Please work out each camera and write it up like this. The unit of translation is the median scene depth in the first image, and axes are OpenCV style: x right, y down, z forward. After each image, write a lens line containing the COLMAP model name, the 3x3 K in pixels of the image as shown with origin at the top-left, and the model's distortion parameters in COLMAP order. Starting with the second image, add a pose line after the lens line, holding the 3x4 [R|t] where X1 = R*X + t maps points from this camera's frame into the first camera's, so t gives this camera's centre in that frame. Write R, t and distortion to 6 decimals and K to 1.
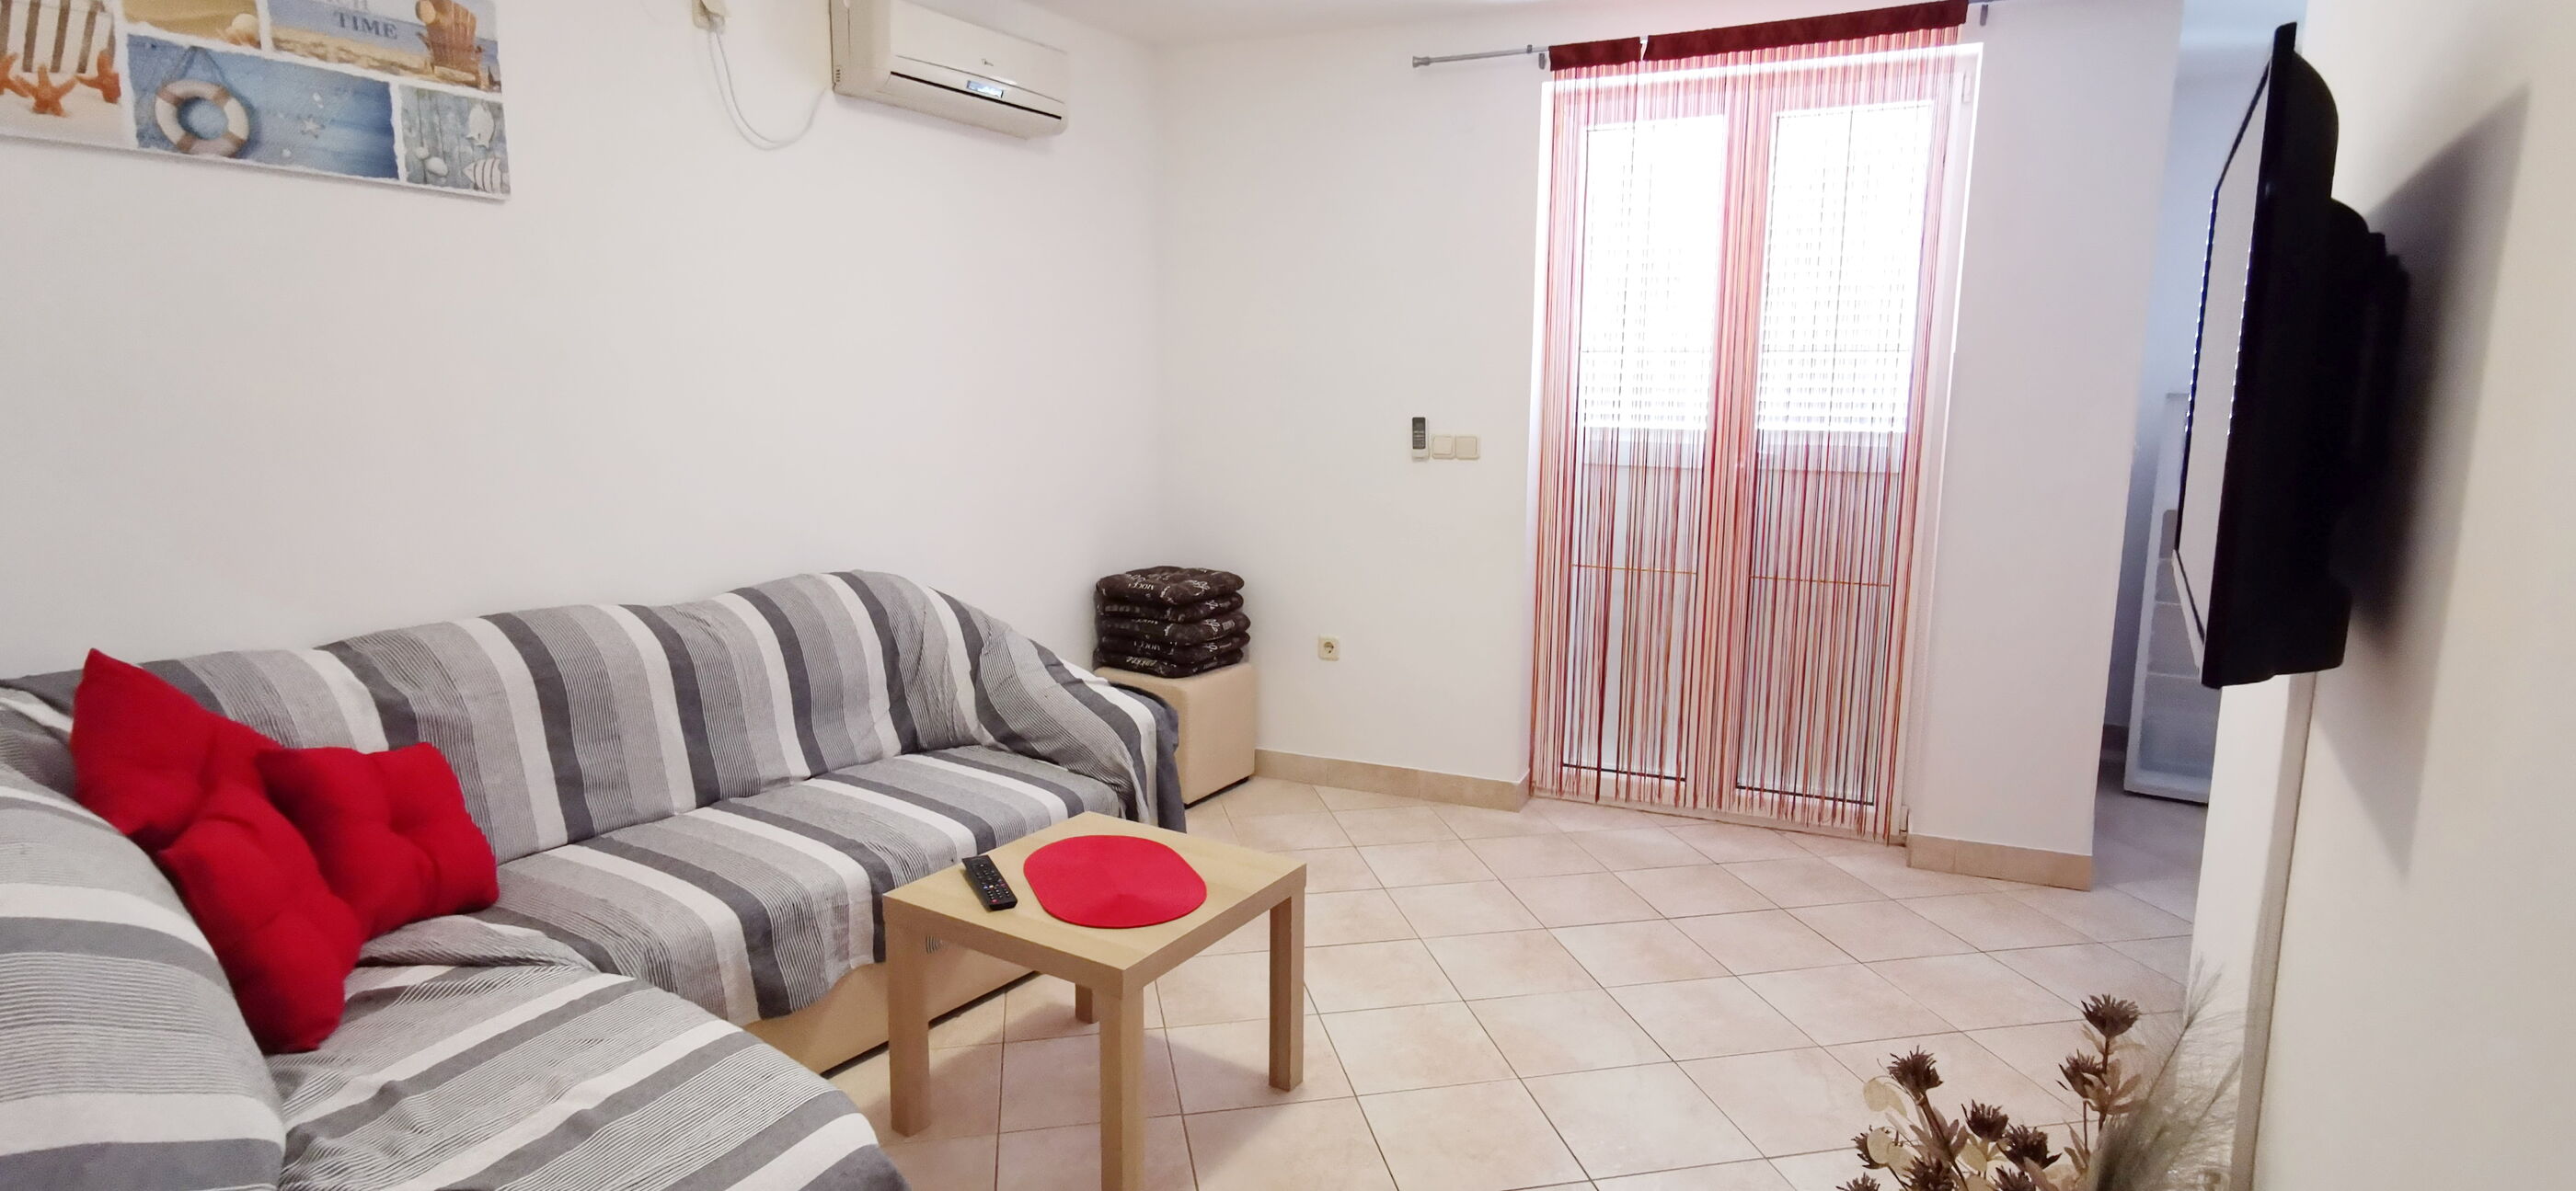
lens RADIAL K [[1318.5, 0, 1289.4], [0, 1318.5, 604.4], [0, 0, 1]] dist [0.002997, -0.000004]
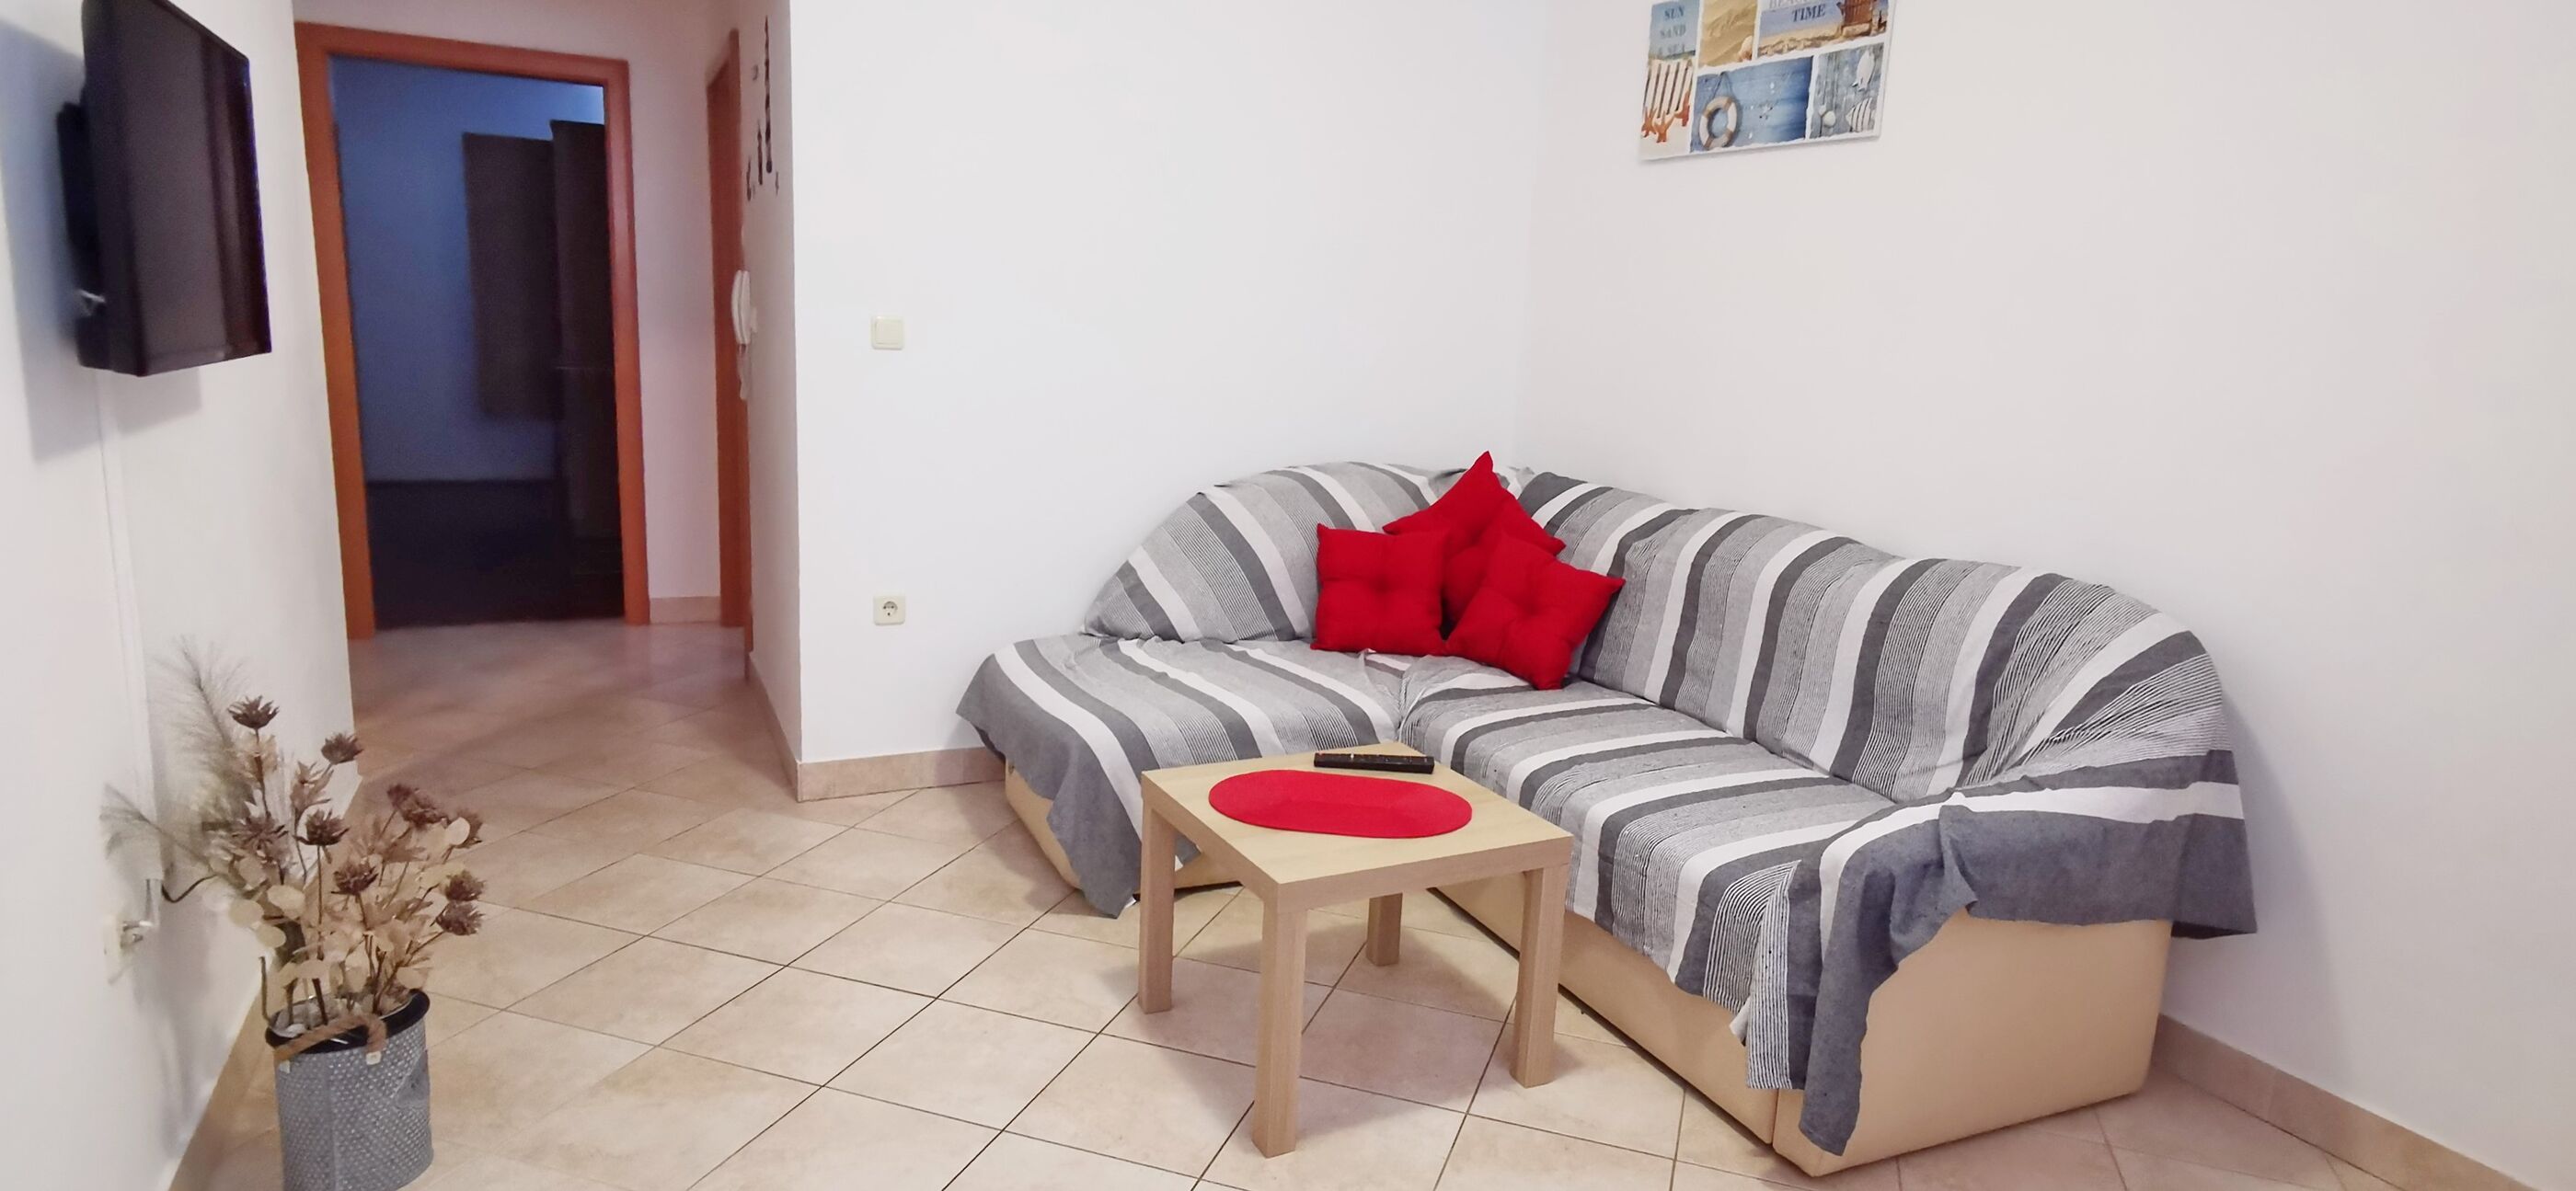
lens RADIAL K [[1423.1, 0, 1288.3], [0, 1423.1, 590.9], [0, 0, 1]] dist [-0.008480, -0.000619]
pose [[-0.524964, 0.131941, -0.840835, 0.691727], [-0.180116, 0.948315, 0.261259, -0.188907], [0.831848, 0.288599, -0.474067, 1.348632]]
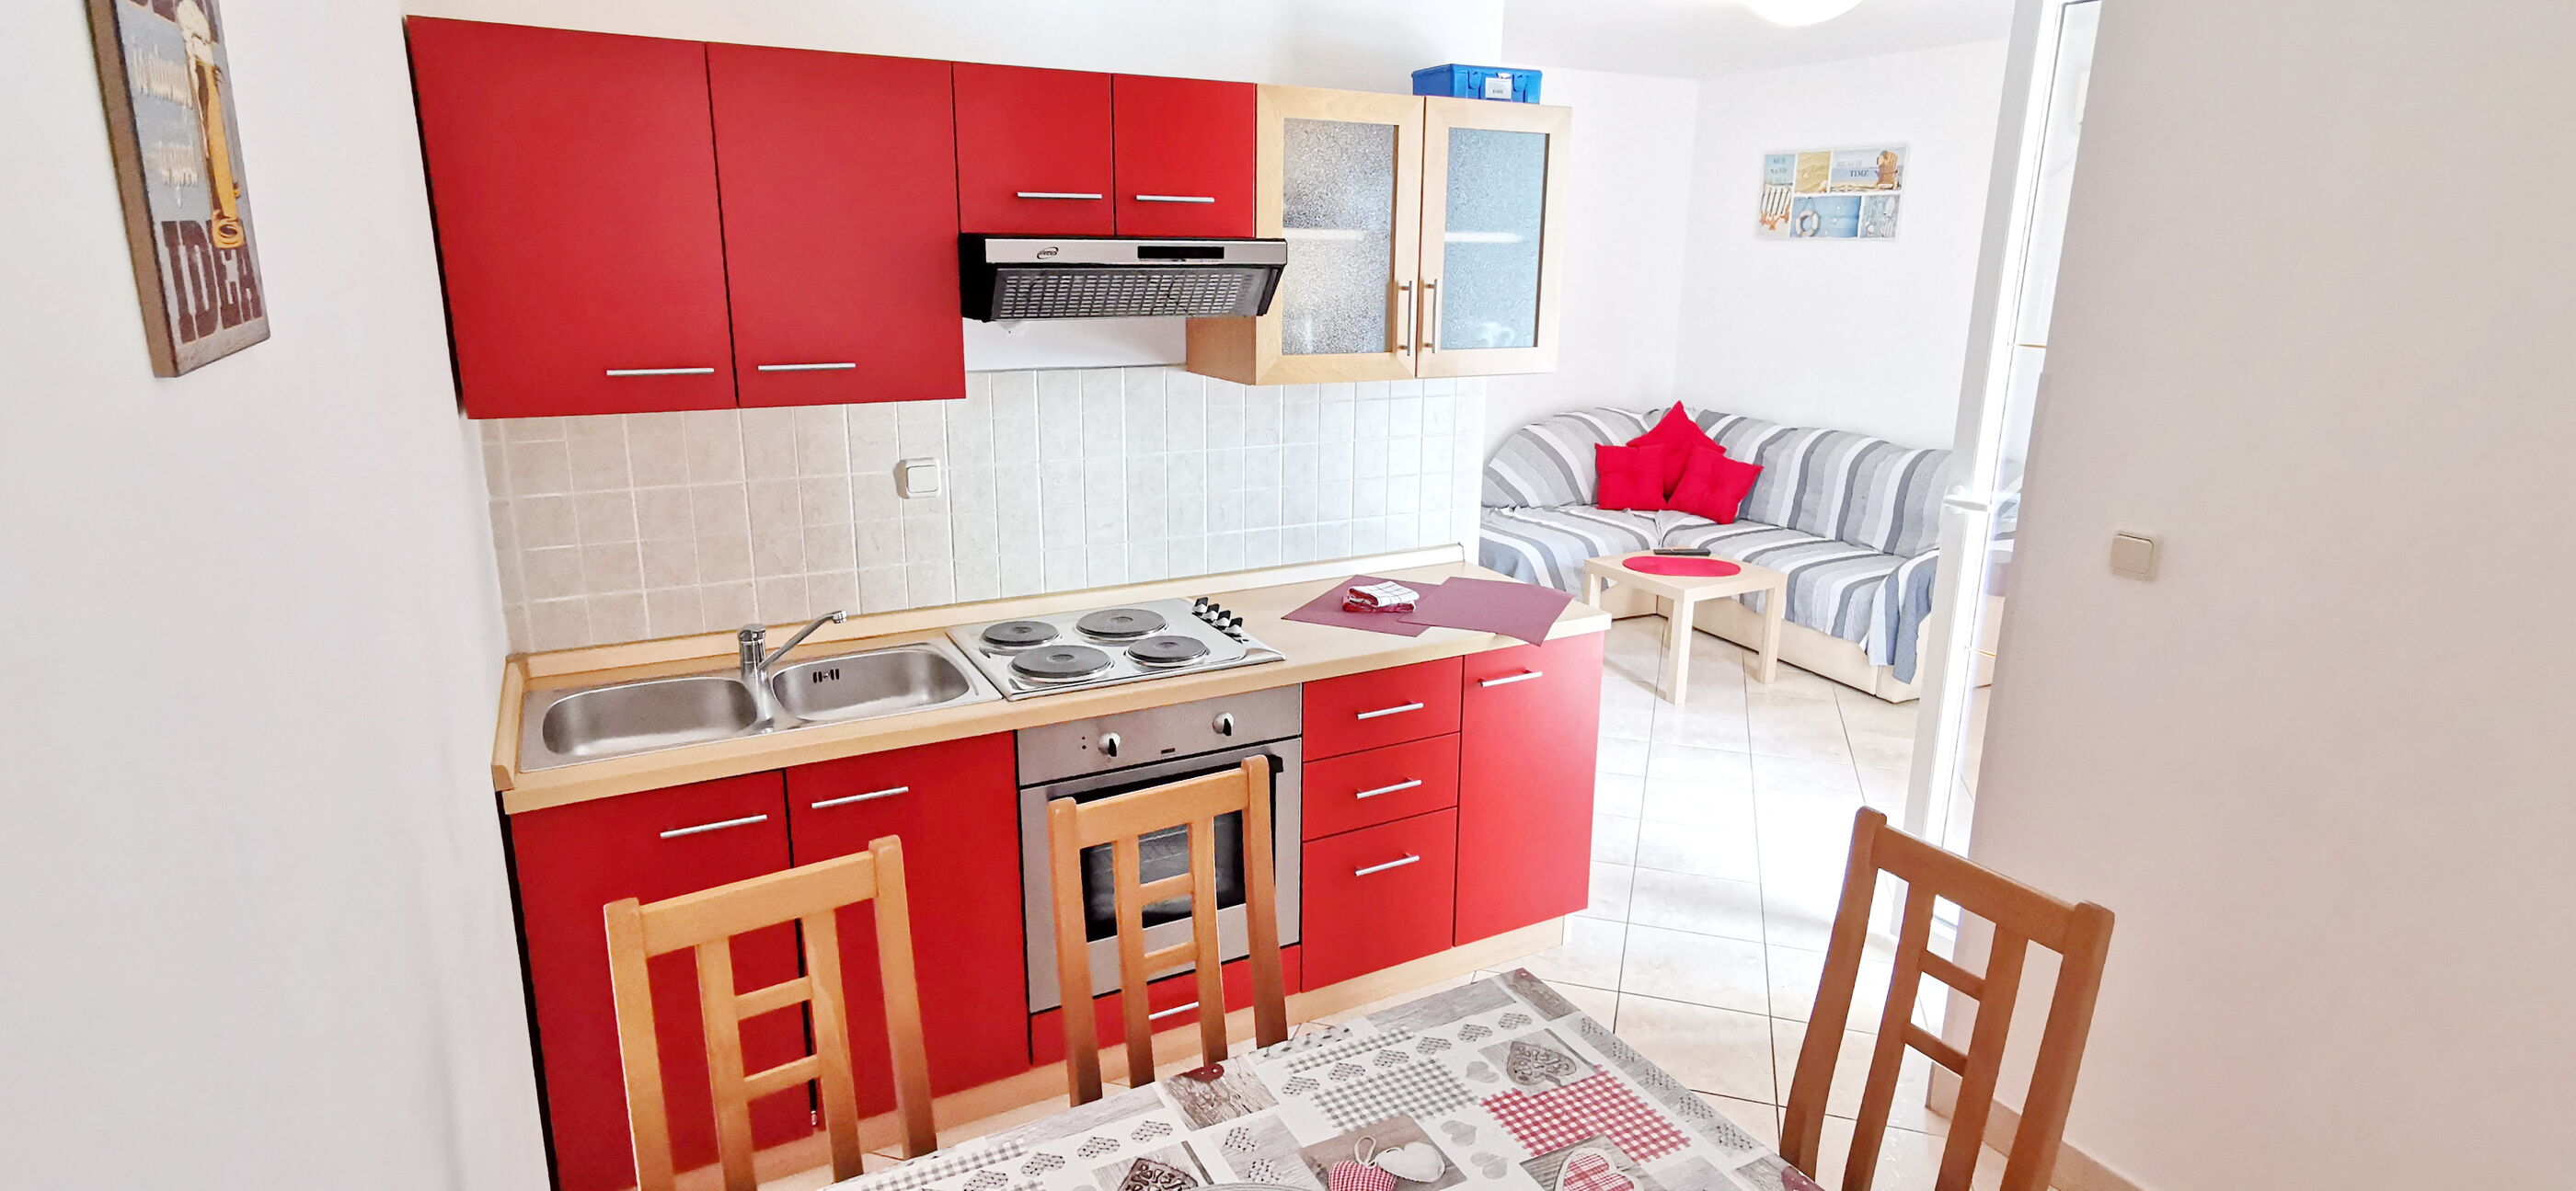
lens RADIAL K [[1318.5, 0, 1293.8], [0, 1318.5, 587.4], [0, 0, 1]] dist [0.002997, -0.000004]
pose [[-0.495251, 0.211648, -0.842574, 1.922936], [-0.144501, 0.936291, 0.320124, -0.348411], [0.856648, 0.280294, -0.433116, 1.343810]]
